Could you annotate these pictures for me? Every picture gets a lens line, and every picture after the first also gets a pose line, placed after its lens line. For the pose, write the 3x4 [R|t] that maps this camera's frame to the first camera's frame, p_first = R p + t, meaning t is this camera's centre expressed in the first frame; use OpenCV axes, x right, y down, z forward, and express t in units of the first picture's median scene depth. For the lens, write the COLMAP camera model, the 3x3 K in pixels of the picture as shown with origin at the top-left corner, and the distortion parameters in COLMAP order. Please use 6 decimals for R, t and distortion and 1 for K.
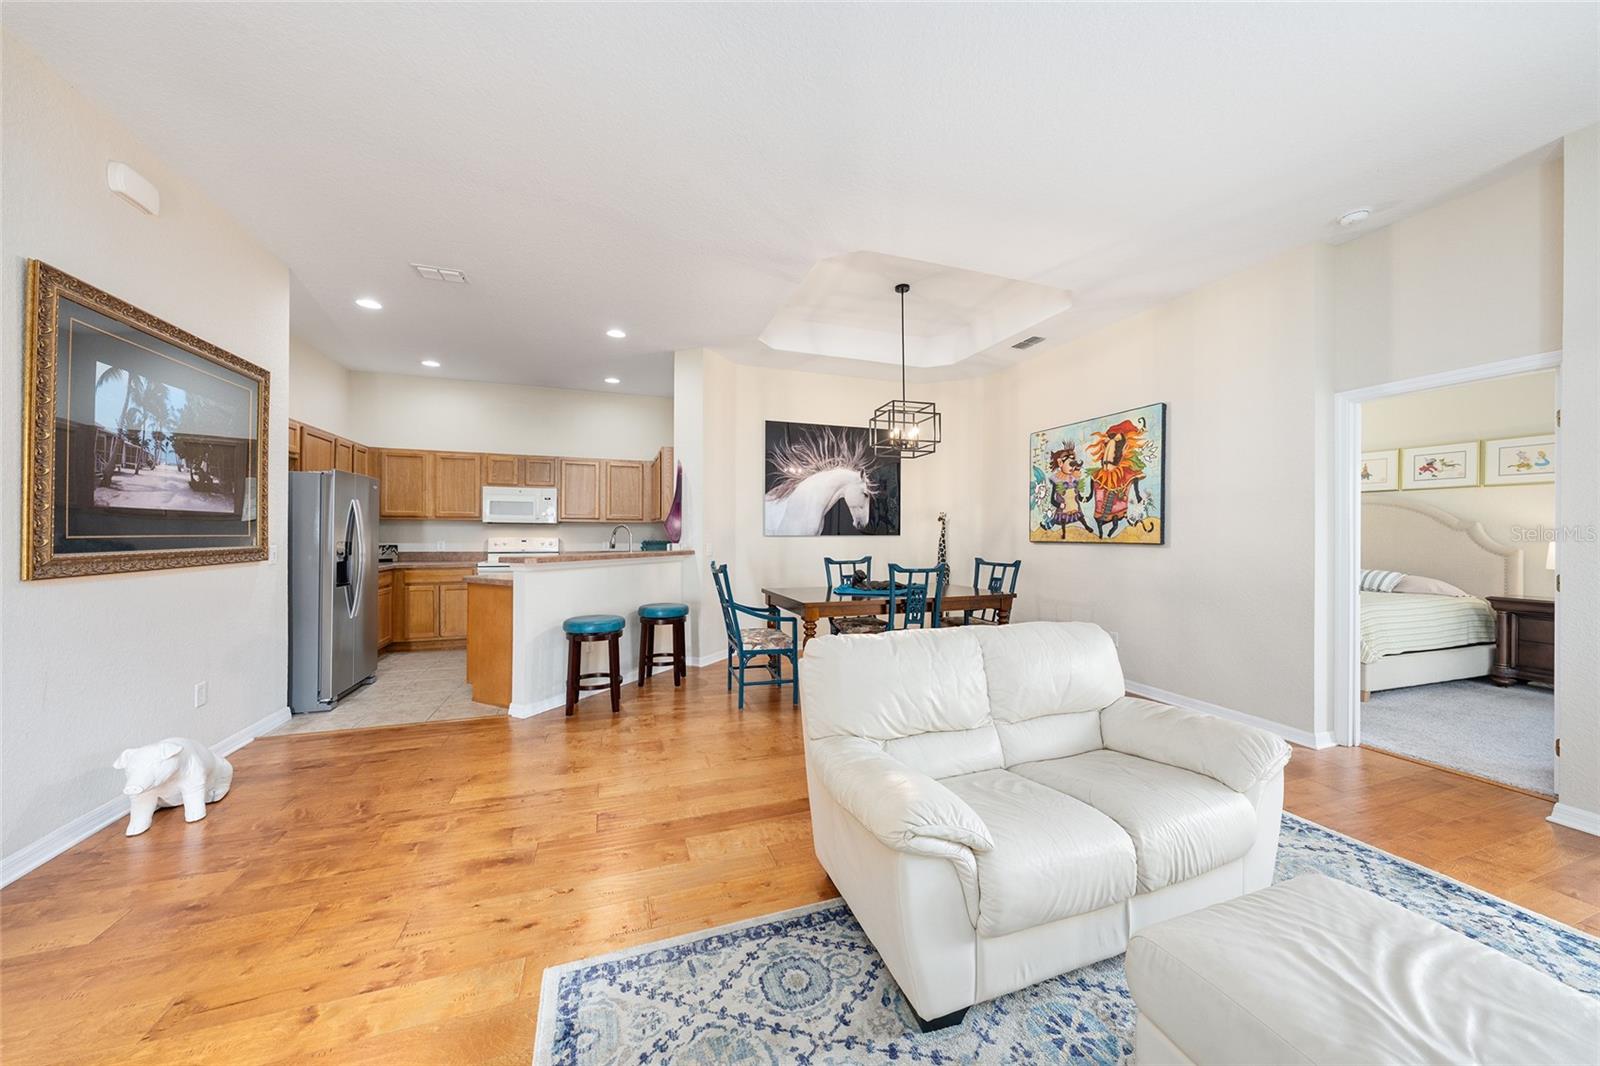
lens RADIAL K [[552.9, 0, 803.0], [0, 552.9, 533.4], [0, 0, 1]] dist [-0.000898, -0.000194]
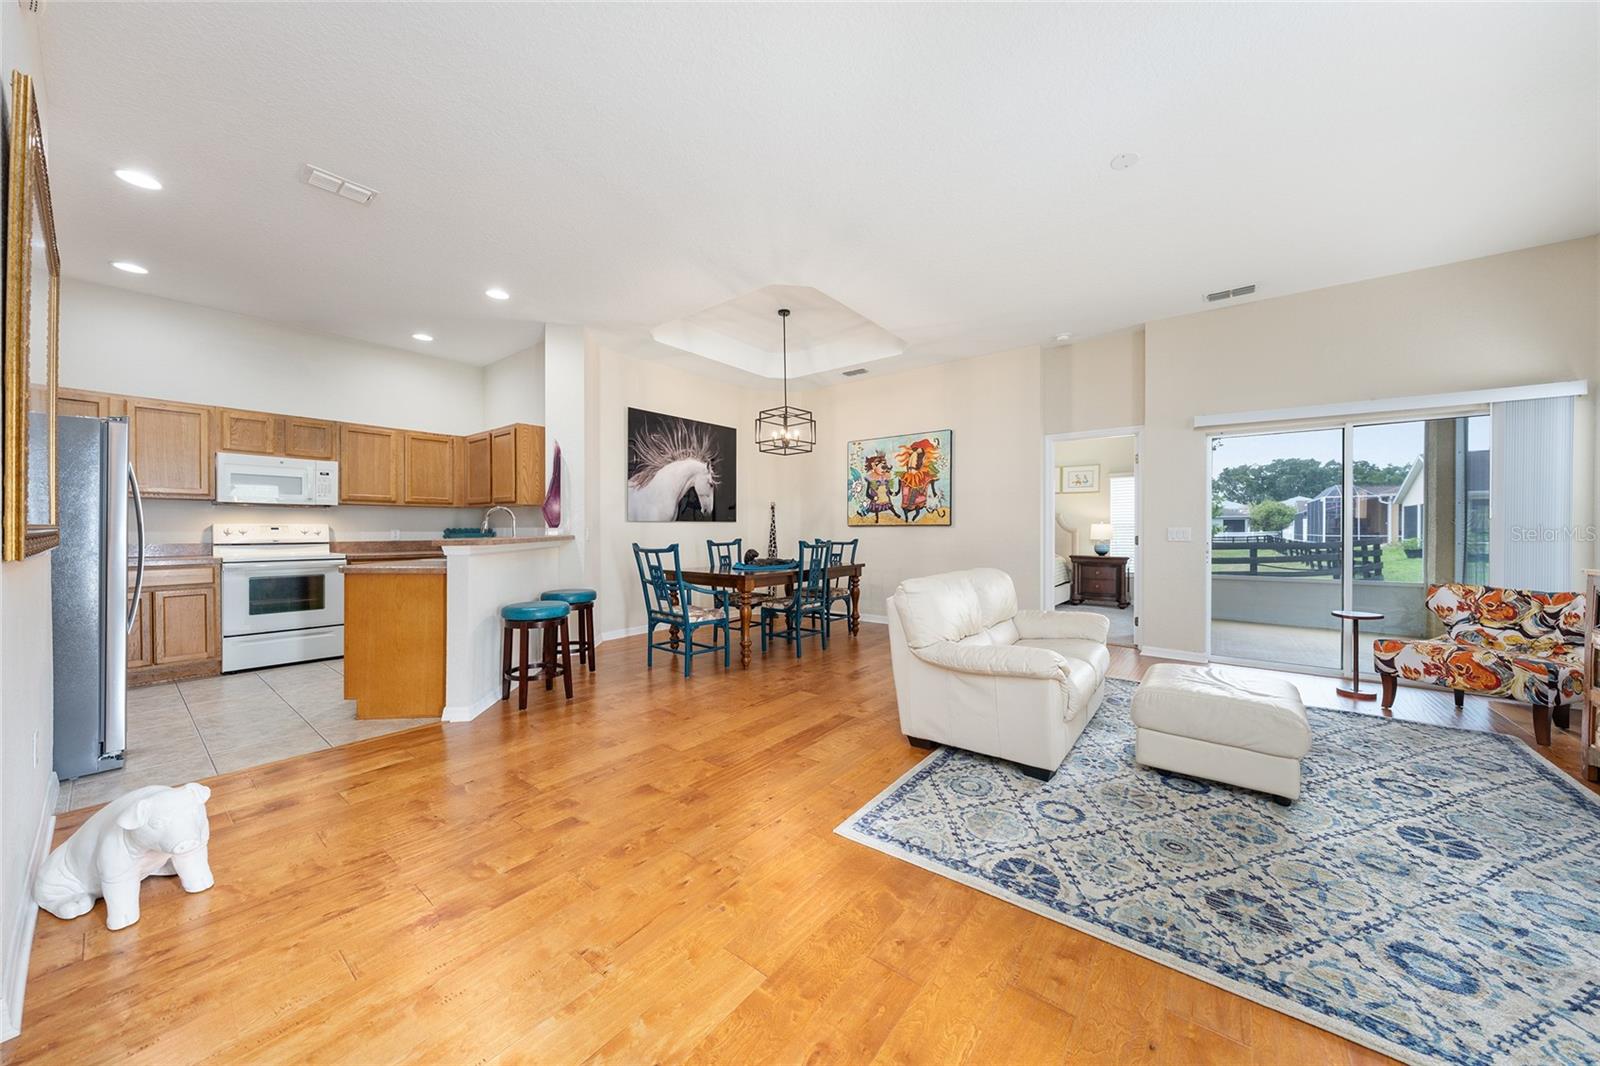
lens RADIAL K [[545.7, 0, 806.9], [0, 545.7, 529.4], [0, 0, 1]] dist [-0.000259, -0.000028]
pose [[0.842660, -0.005123, 0.538422, -0.392698], [0.003889, 0.999987, 0.003428, 0.020539], [-0.538432, -0.000794, 0.842668, -0.020973]]
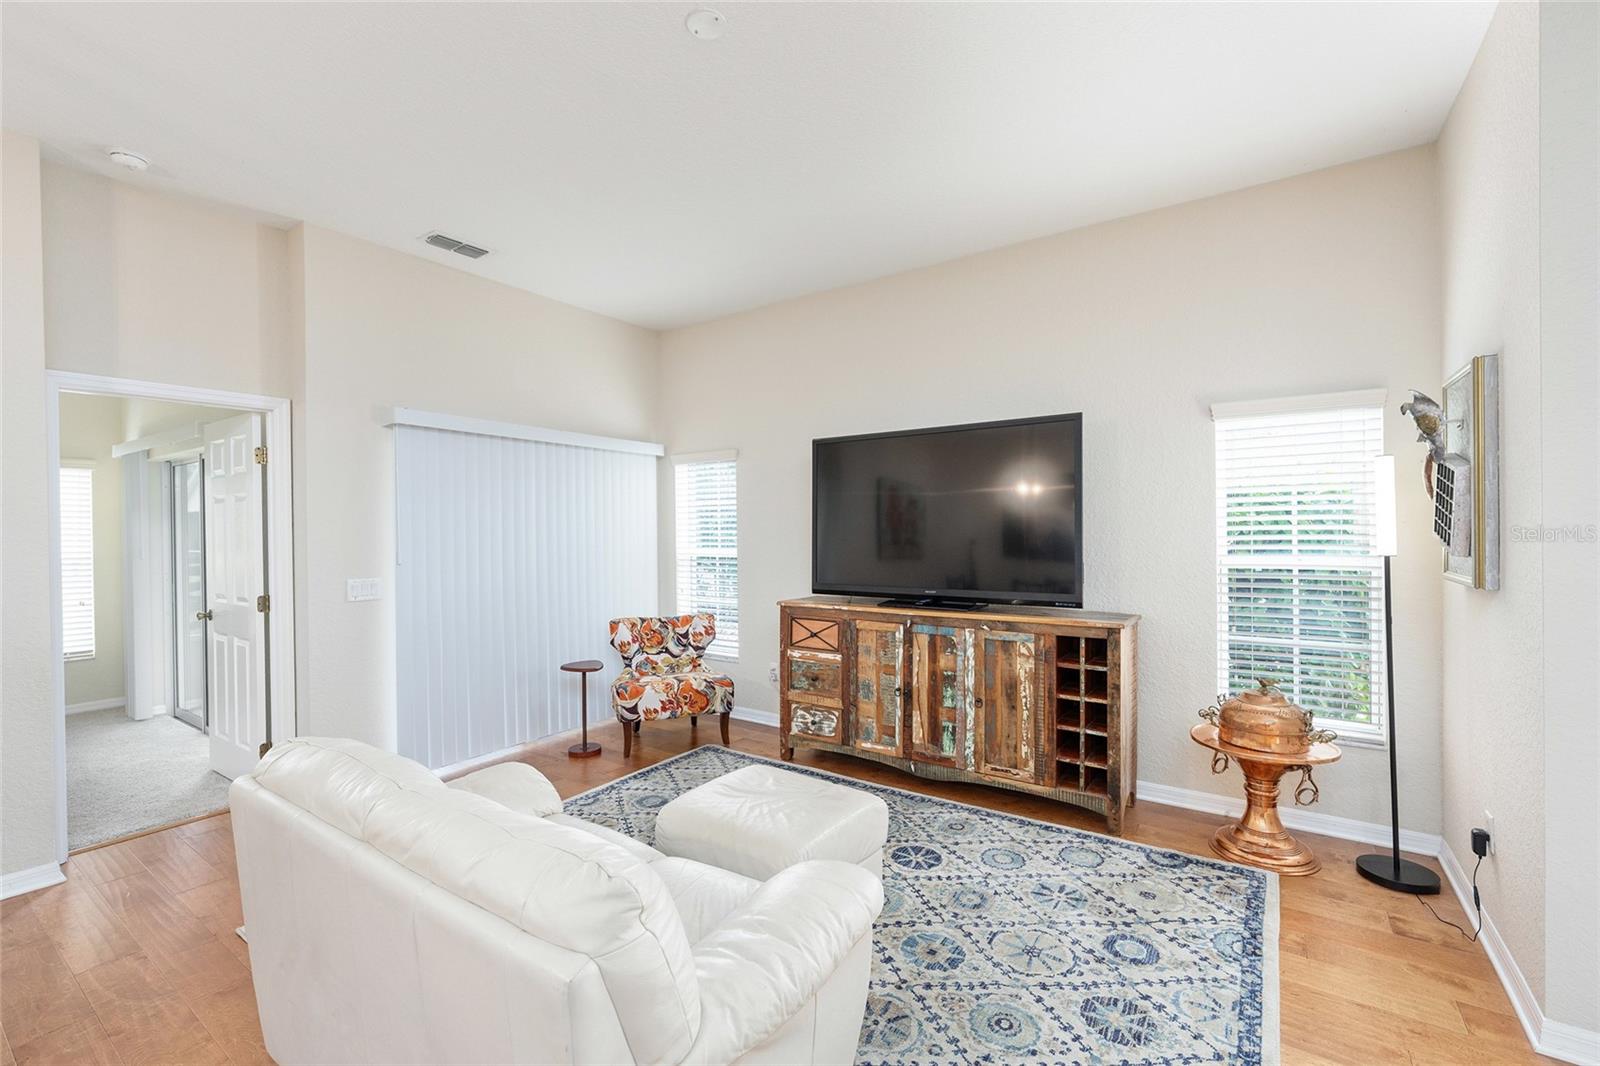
lens RADIAL K [[678.4, 0, 800.0], [0, 678.4, 533.0], [0, 0, 1]] dist [-0.000815, -0.000084]
pose [[-0.583540, -0.007975, 0.812045, -0.199448], [0.007469, 0.999857, 0.015186, -0.036309], [-0.812050, 0.014927, -0.583397, 0.491685]]
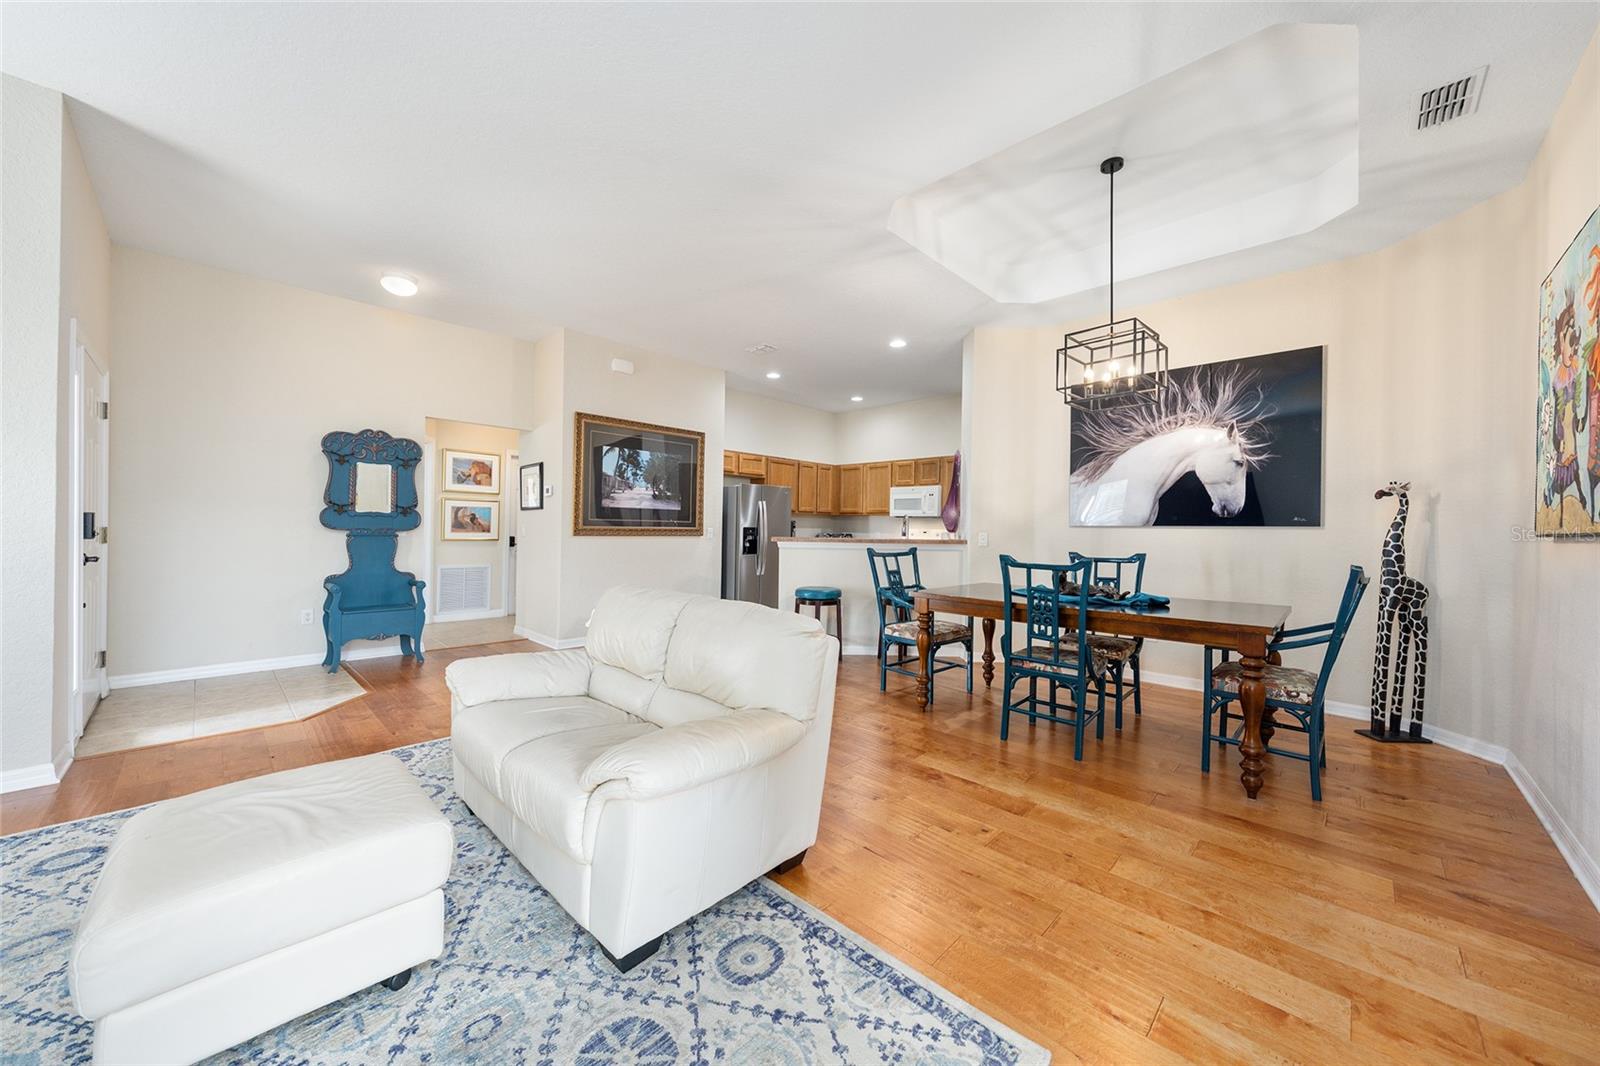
lens RADIAL K [[578.1, 0, 804.2], [0, 578.1, 525.1], [0, 0, 1]] dist [0.000763, 0.000173]
pose [[0.439915, -0.004454, -0.898029, 0.625989], [-0.014012, 0.999832, -0.011823, 0.021766], [0.897930, 0.017785, 0.439778, 0.320986]]
